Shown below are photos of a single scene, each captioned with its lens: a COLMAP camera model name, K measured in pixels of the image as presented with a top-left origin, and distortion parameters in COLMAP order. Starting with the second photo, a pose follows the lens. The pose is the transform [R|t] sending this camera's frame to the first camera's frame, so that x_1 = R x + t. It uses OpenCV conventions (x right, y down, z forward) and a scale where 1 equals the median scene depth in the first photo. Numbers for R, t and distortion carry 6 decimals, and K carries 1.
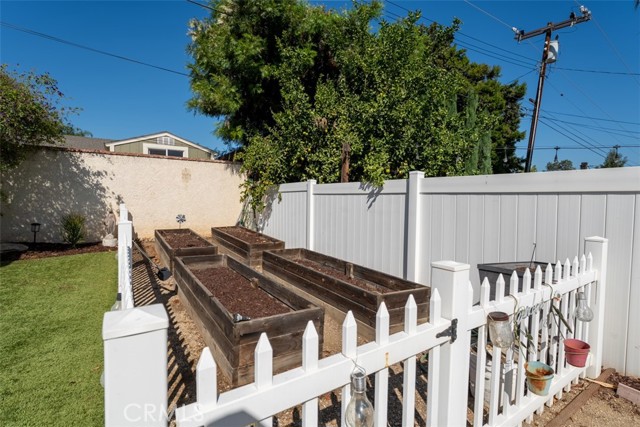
lens RADIAL K [[308.8, 0, 318.3], [0, 308.8, 212.4], [0, 0, 1]] dist [-0.004391, 0.001042]
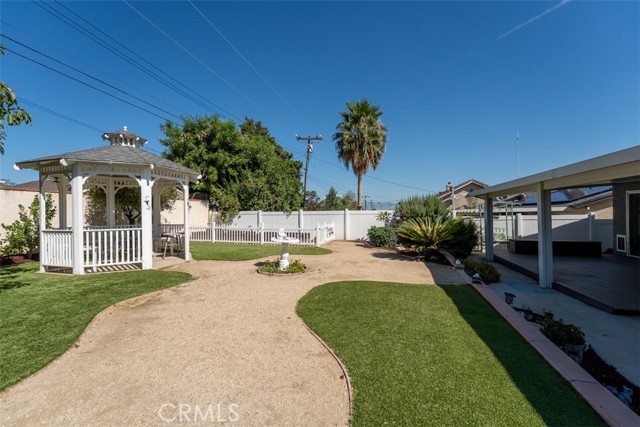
lens RADIAL K [[257.2, 0, 317.9], [0, 257.2, 216.1], [0, 0, 1]] dist [0.001227, -0.000054]
pose [[0.761207, -0.032181, 0.647709, -0.993428], [0.053513, 0.998479, -0.013281, 0.010457], [-0.646297, 0.044771, 0.761772, -1.020915]]
